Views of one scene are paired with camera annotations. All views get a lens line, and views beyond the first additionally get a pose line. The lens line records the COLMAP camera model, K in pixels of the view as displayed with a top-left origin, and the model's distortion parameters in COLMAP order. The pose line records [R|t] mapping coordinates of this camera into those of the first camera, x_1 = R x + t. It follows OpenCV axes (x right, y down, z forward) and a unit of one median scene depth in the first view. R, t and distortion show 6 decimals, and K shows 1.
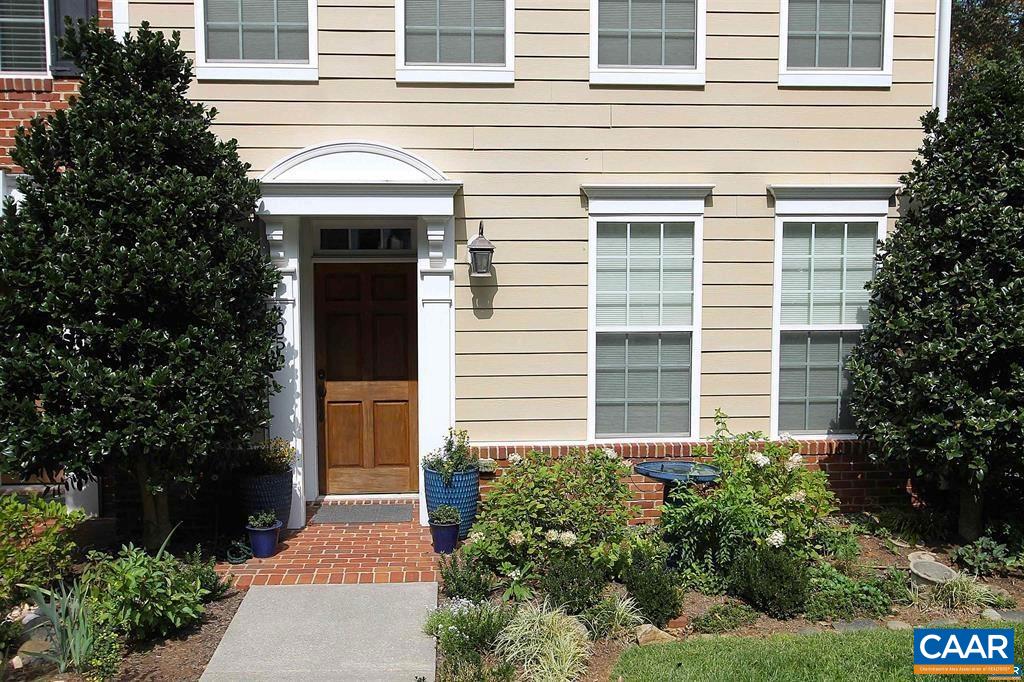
lens RADIAL K [[1010.9, 0, 512.0], [0, 1010.9, 341.0], [0, 0, 1]] dist [-0.034507, 0.095730]
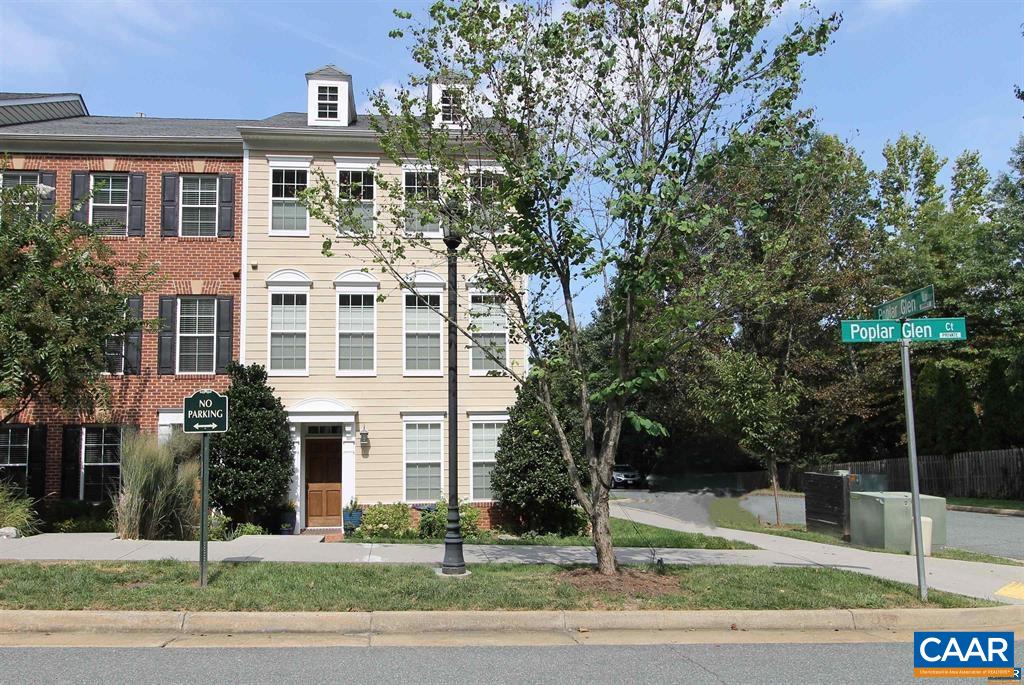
lens RADIAL K [[986.9, 0, 512.0], [0, 986.9, 342.5], [0, 0, 1]] dist [-0.046233, 0.003440]
pose [[0.999835, -0.006059, 0.017111, 0.382526], [0.008976, 0.984371, -0.175878, 0.168033], [-0.015778, 0.176003, 0.984263, -2.014973]]
